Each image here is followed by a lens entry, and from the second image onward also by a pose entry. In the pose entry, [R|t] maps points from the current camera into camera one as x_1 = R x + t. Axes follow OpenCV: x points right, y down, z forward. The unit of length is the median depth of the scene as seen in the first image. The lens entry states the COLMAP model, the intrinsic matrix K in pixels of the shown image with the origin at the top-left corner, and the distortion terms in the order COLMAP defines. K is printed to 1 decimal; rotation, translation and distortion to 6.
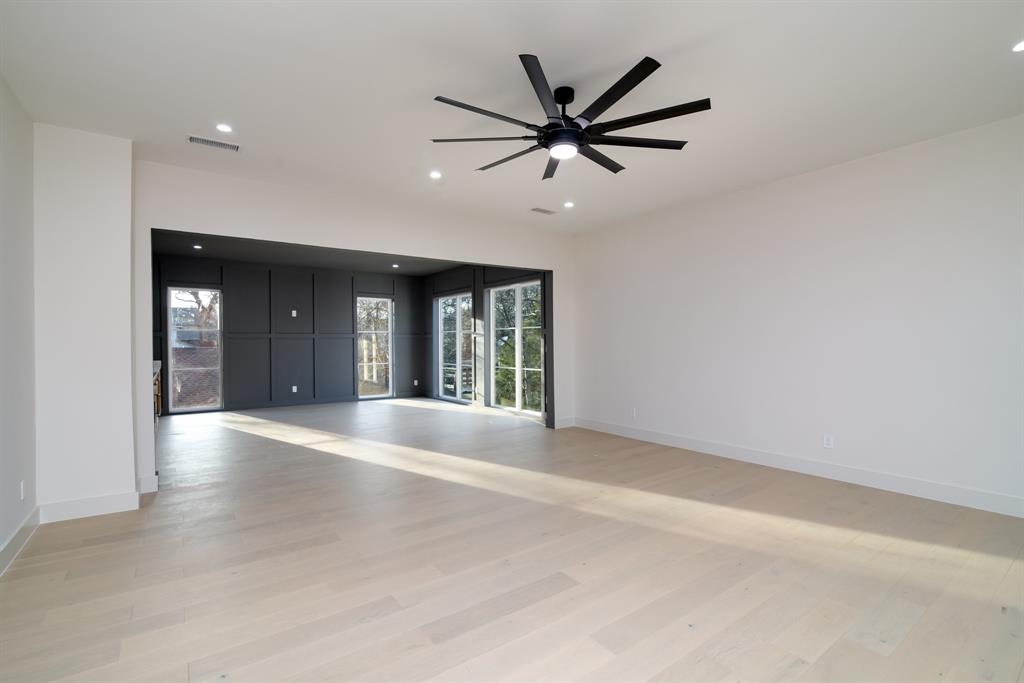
lens RADIAL K [[468.2, 0, 513.6], [0, 468.2, 350.1], [0, 0, 1]] dist [0.002558, -0.000311]
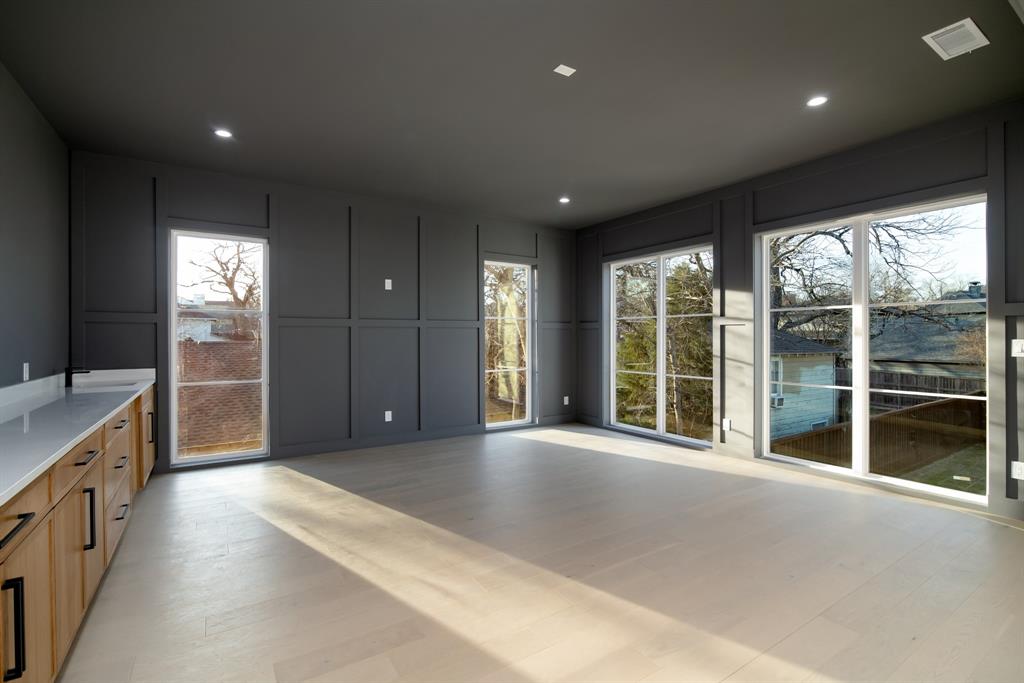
lens RADIAL K [[468.2, 0, 511.8], [0, 468.2, 335.1], [0, 0, 1]] dist [0.002558, -0.000311]
pose [[0.998397, 0.001369, -0.056583, -0.284348], [-0.002528, 0.999788, -0.020430, -0.004360], [0.056543, 0.020540, 0.998189, 0.435538]]
